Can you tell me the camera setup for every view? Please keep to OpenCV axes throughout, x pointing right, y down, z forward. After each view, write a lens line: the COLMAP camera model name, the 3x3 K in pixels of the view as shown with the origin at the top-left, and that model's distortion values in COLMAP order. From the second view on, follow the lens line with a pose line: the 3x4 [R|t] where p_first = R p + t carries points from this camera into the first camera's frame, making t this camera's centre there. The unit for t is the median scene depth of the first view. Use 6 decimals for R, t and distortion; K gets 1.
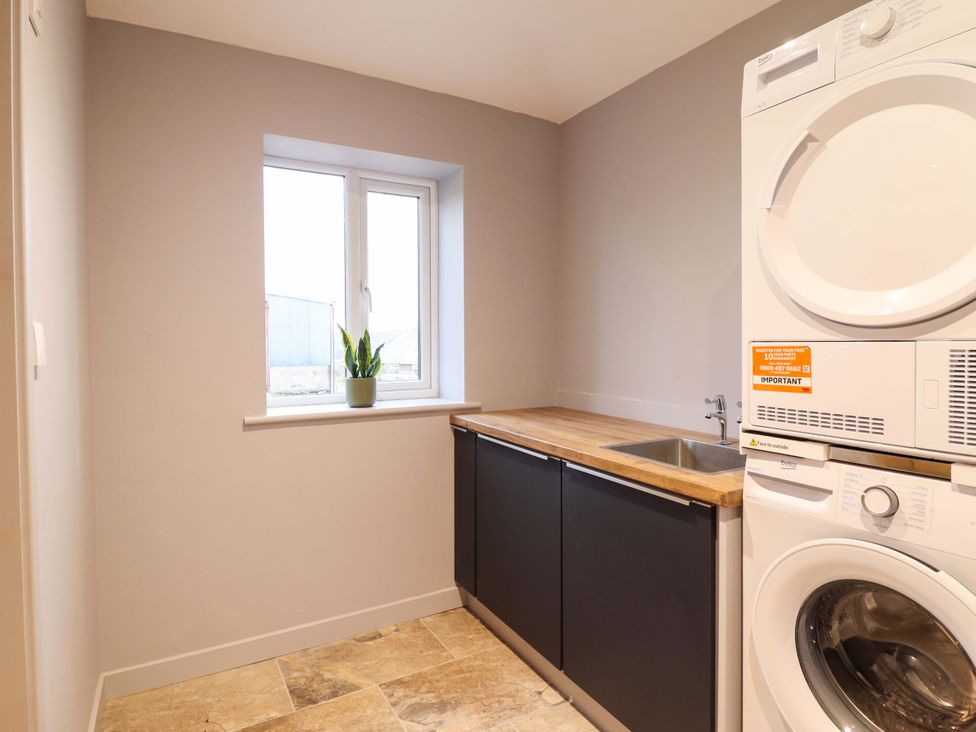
lens RADIAL K [[556.5, 0, 493.2], [0, 556.5, 361.3], [0, 0, 1]] dist [0.000328, -0.012066]
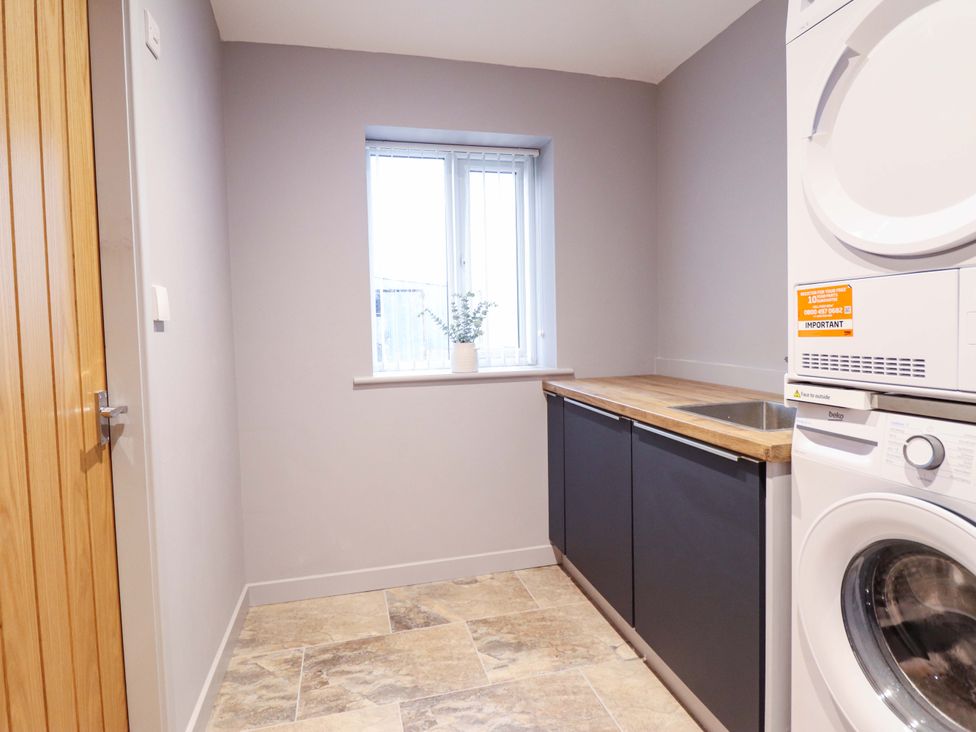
lens RADIAL K [[556.5, 0, 522.9], [0, 556.5, 371.1], [0, 0, 1]] dist [0.000328, -0.012066]
pose [[0.966154, -0.000136, -0.257967, 0.199833], [0.008595, 0.999462, 0.031665, 0.057685], [0.257824, -0.032810, 0.965635, -0.017978]]
